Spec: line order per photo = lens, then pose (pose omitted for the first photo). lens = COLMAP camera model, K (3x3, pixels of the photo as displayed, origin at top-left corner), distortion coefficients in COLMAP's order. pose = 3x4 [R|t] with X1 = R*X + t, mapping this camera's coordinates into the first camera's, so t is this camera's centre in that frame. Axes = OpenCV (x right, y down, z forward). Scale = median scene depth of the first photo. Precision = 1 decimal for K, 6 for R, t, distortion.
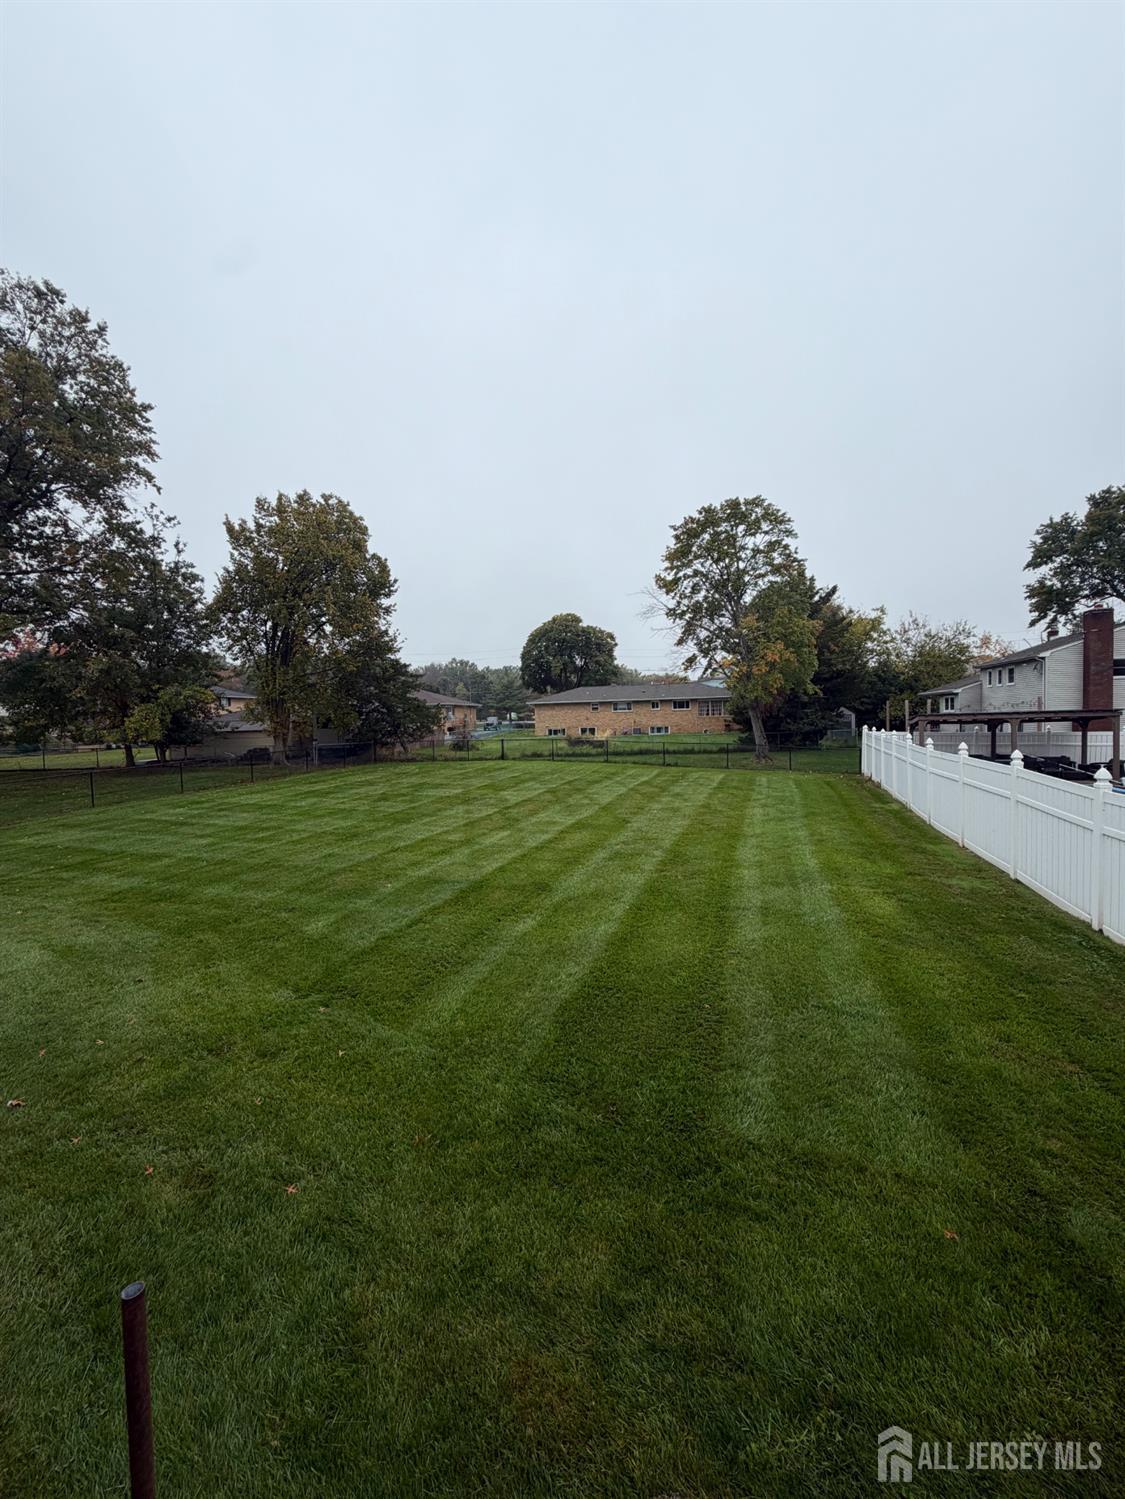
lens RADIAL K [[597.9, 0, 564.3], [0, 597.9, 746.1], [0, 0, 1]] dist [0.000725, -0.000083]
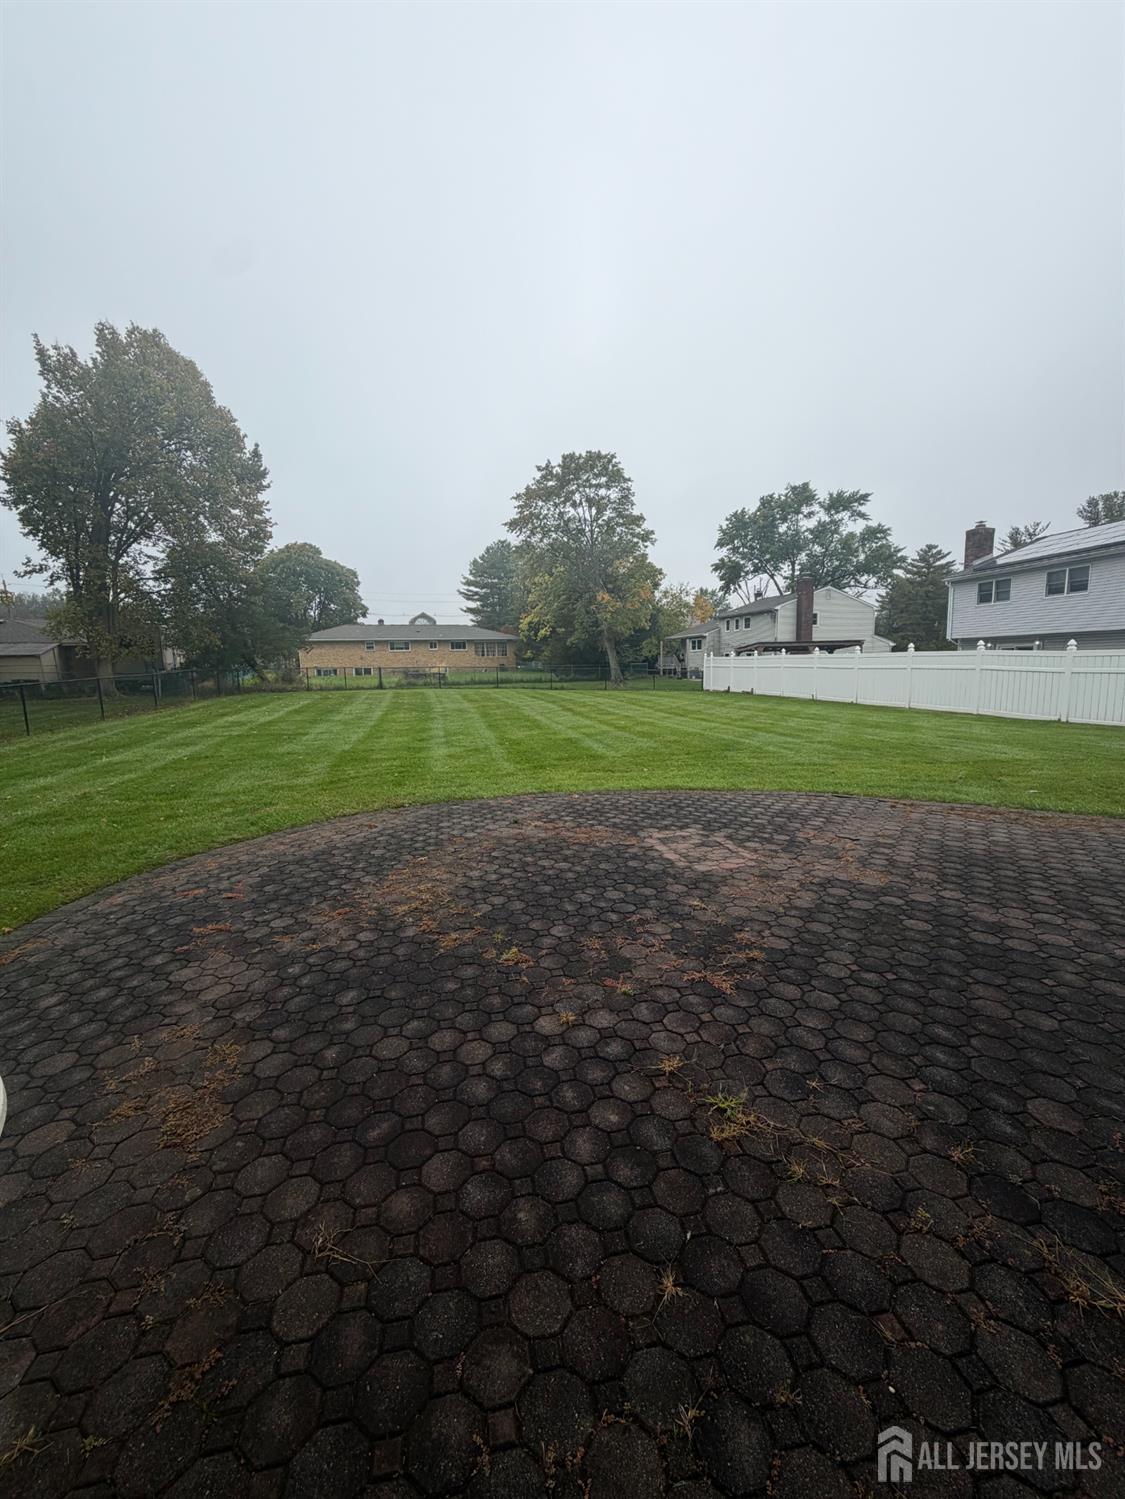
lens RADIAL K [[597.9, 0, 555.0], [0, 597.9, 748.8], [0, 0, 1]] dist [0.000725, -0.000083]
pose [[0.854128, -0.062271, 0.516322, -0.337516], [0.021693, 0.996208, 0.084261, 0.041394], [-0.519610, -0.060769, 0.852239, 0.040227]]
